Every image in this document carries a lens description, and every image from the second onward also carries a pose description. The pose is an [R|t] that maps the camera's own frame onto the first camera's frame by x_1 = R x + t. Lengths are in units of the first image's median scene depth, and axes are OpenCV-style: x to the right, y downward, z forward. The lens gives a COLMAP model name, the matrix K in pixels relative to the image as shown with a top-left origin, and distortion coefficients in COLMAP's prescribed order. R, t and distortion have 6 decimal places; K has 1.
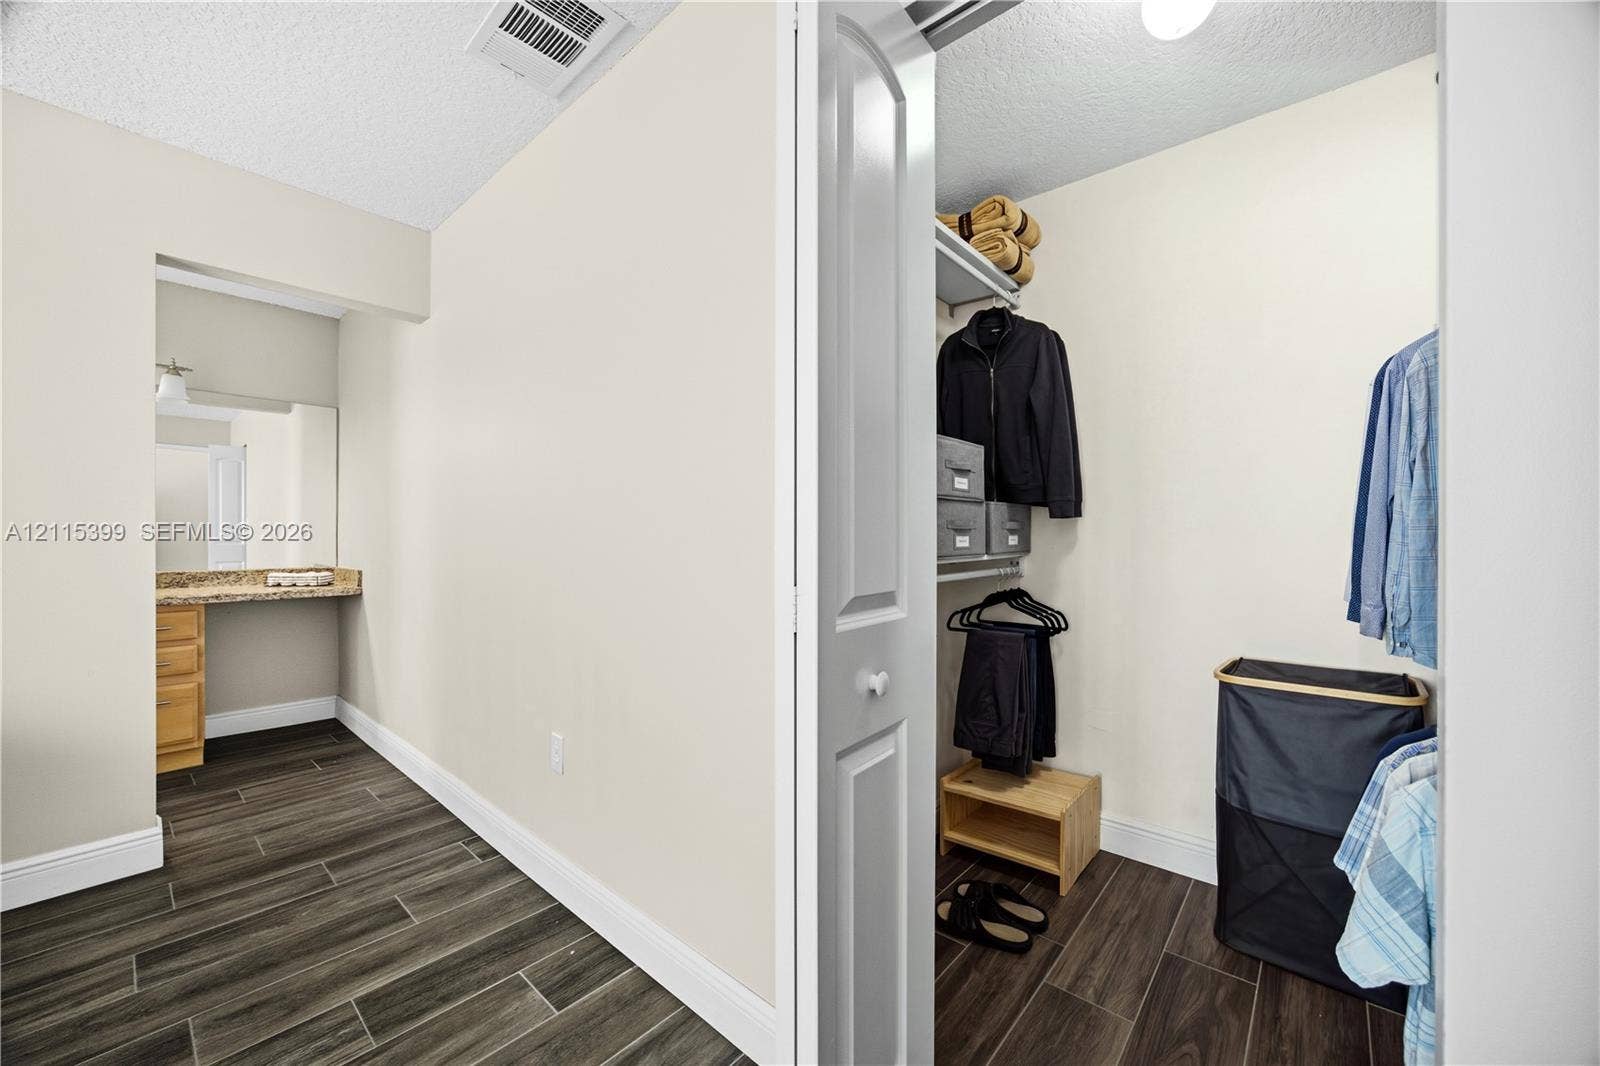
lens RADIAL K [[637.9, 0, 800.0], [0, 637.9, 533.0], [0, 0, 1]] dist [0.000024, 0.000124]
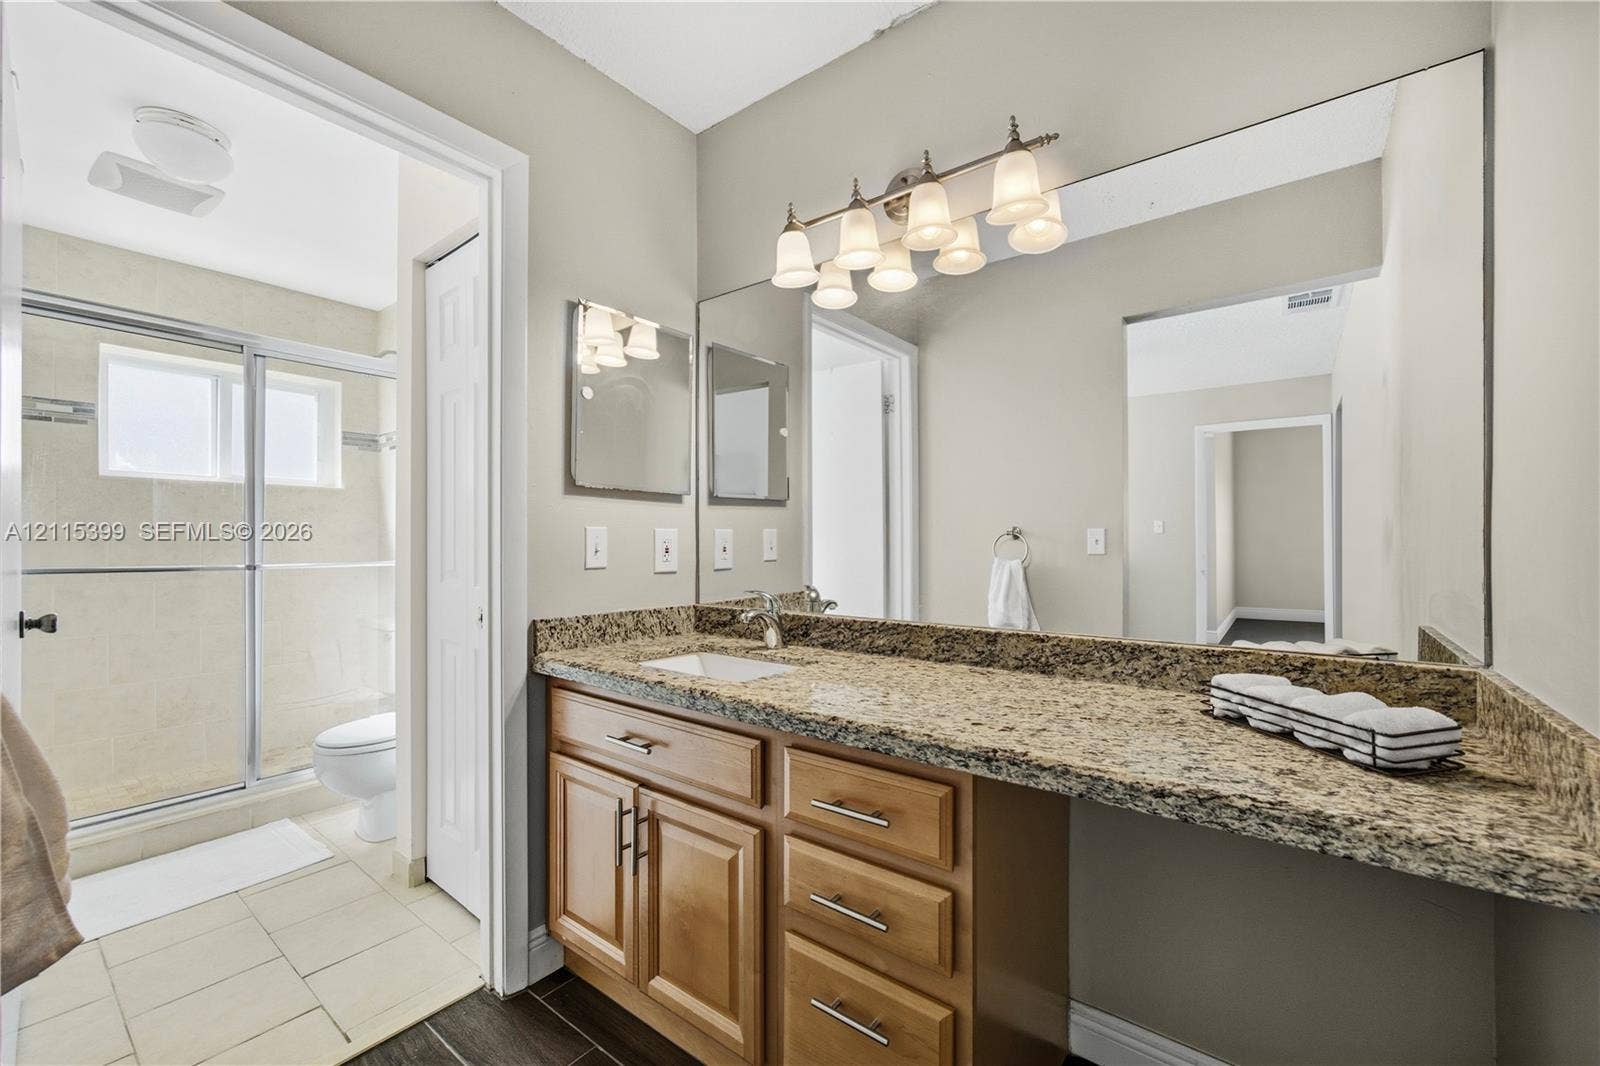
lens RADIAL K [[637.9, 0, 800.0], [0, 637.9, 533.0], [0, 0, 1]] dist [0.000024, 0.000124]
pose [[0.082897, -0.003356, -0.996552, -0.560572], [-0.001885, 0.999992, -0.003524, -0.003310], [0.996556, 0.002171, 0.082890, 0.798071]]
